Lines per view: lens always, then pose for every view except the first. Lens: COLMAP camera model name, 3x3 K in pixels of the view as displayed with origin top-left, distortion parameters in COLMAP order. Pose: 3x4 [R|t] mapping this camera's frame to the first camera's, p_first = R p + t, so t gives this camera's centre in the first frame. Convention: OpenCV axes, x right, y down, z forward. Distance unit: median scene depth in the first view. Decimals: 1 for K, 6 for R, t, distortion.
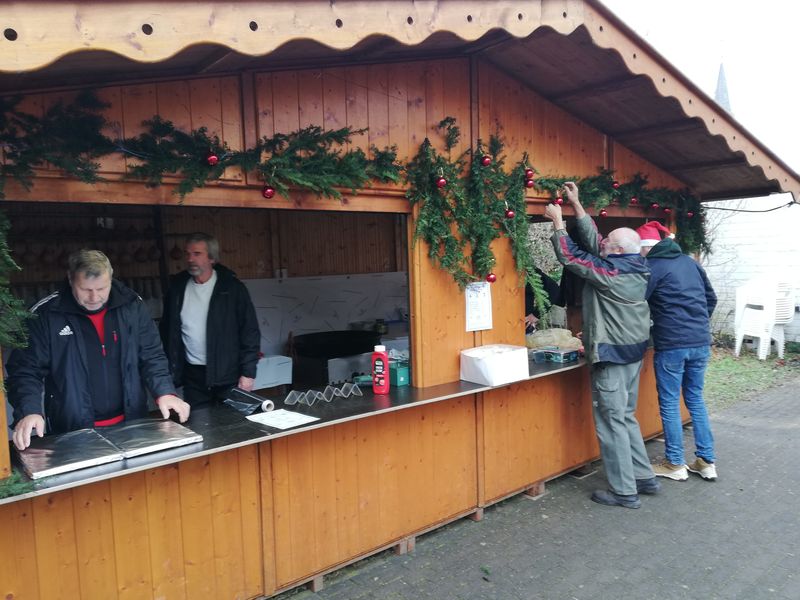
lens RADIAL K [[606.0, 0, 401.6], [0, 606.0, 299.2], [0, 0, 1]] dist [0.028652, -0.050807]
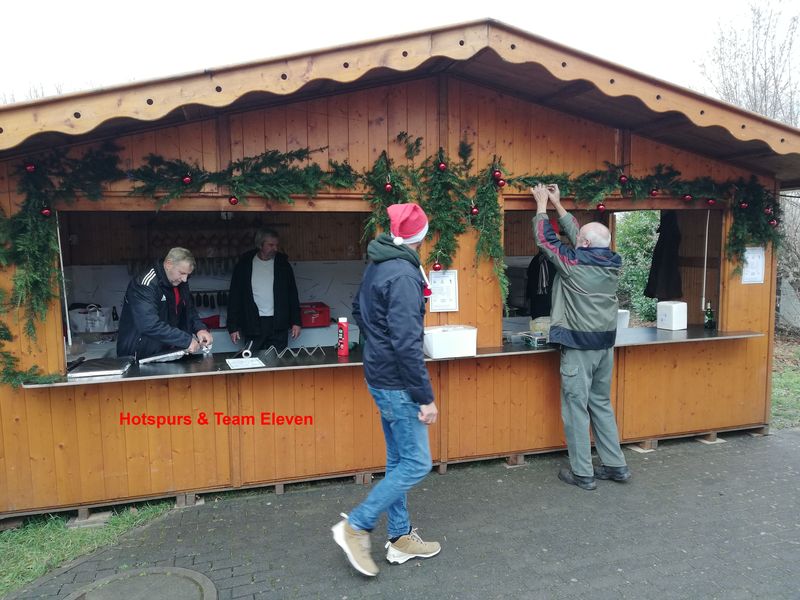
lens RADIAL K [[606.0, 0, 402.6], [0, 606.0, 298.4], [0, 0, 1]] dist [0.028652, -0.050807]
pose [[0.913368, 0.055556, -0.403326, 0.588673], [-0.042370, 0.998238, 0.041550, -0.020844], [0.404923, -0.020862, 0.914113, -0.104875]]
